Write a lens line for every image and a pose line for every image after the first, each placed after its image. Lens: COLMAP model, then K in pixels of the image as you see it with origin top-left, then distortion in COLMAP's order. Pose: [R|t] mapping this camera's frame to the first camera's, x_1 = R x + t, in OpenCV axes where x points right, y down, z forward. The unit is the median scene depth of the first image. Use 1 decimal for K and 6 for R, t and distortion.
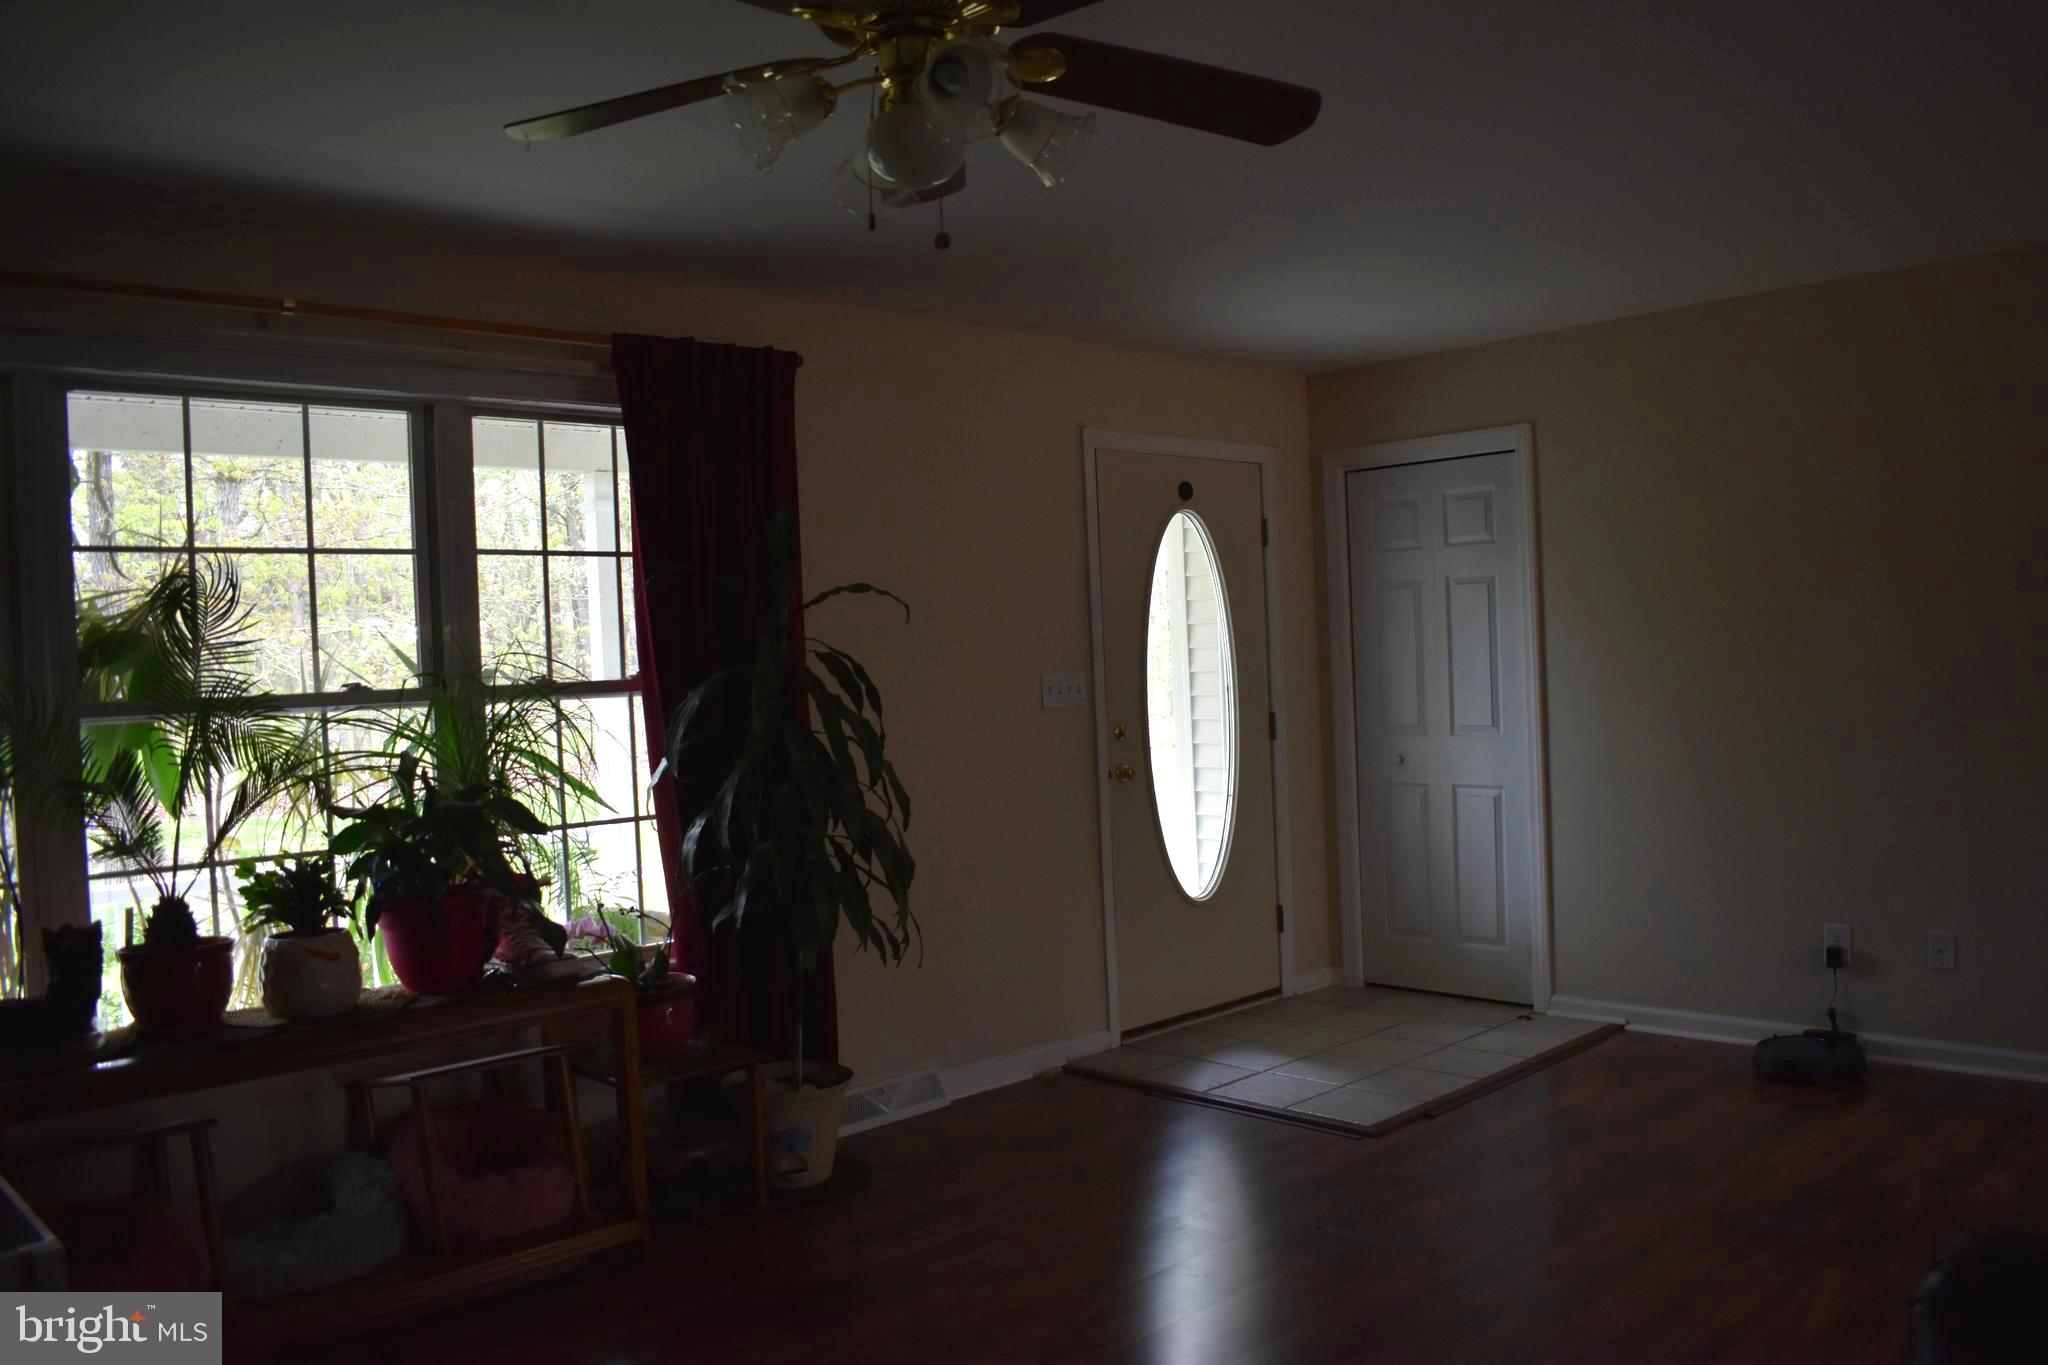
lens RADIAL K [[1591.9, 0, 1024.5], [0, 1591.9, 703.9], [0, 0, 1]] dist [-0.001711, -0.004566]
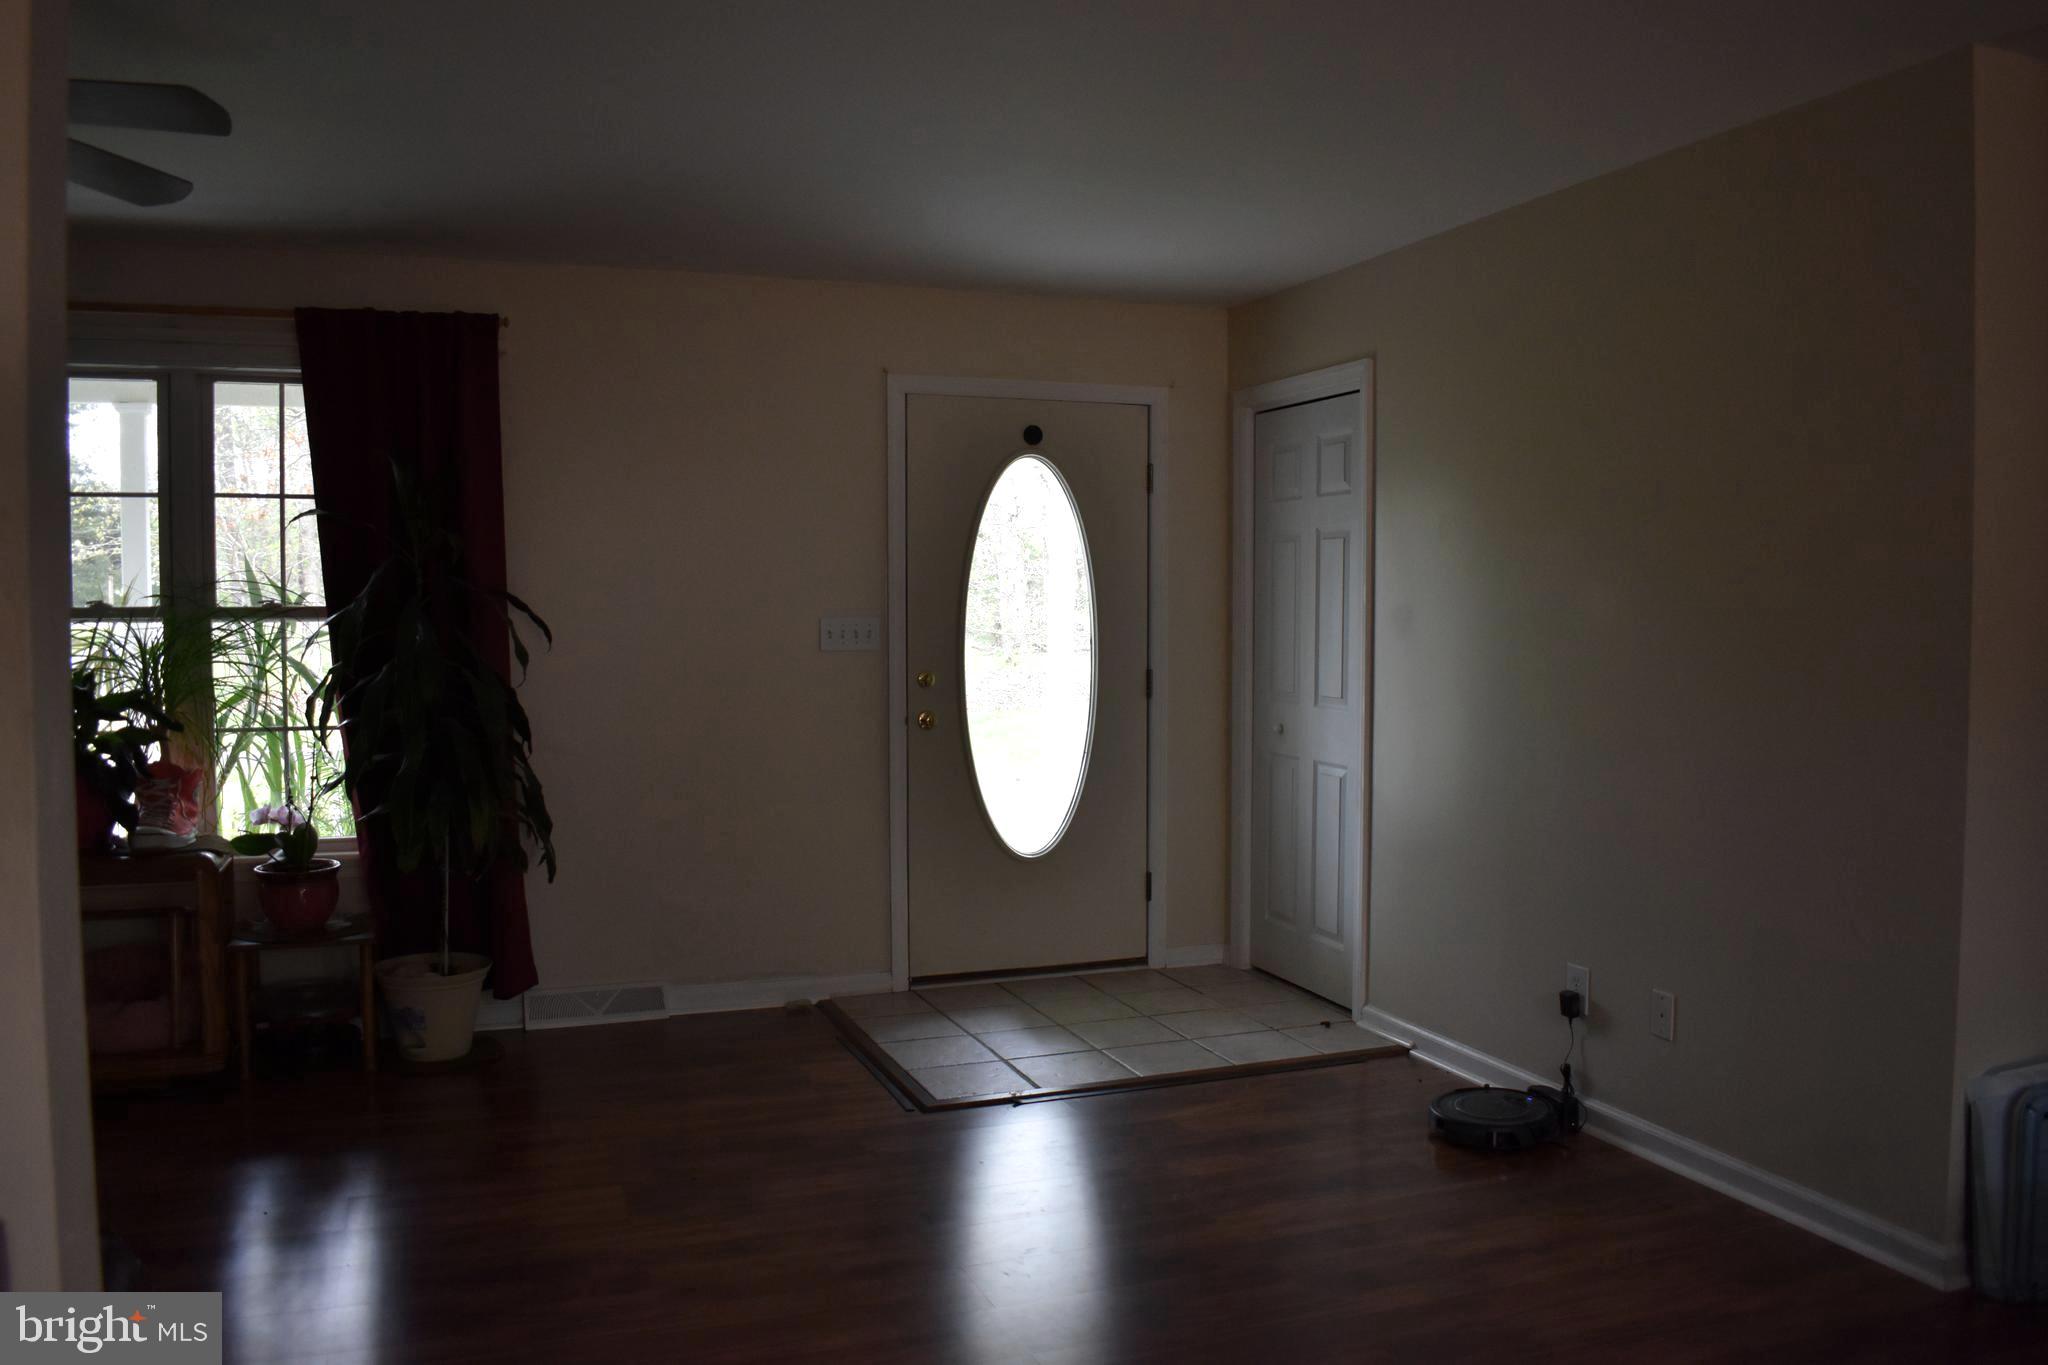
lens RADIAL K [[1593.1, 0, 1024.0], [0, 1593.1, 682.5], [0, 0, 1]] dist [0.000912, -0.000128]
pose [[0.909103, 0.063402, -0.411718, 0.539069], [-0.048377, 0.997731, 0.046826, -0.030732], [0.413753, -0.022653, 0.910107, 0.120039]]
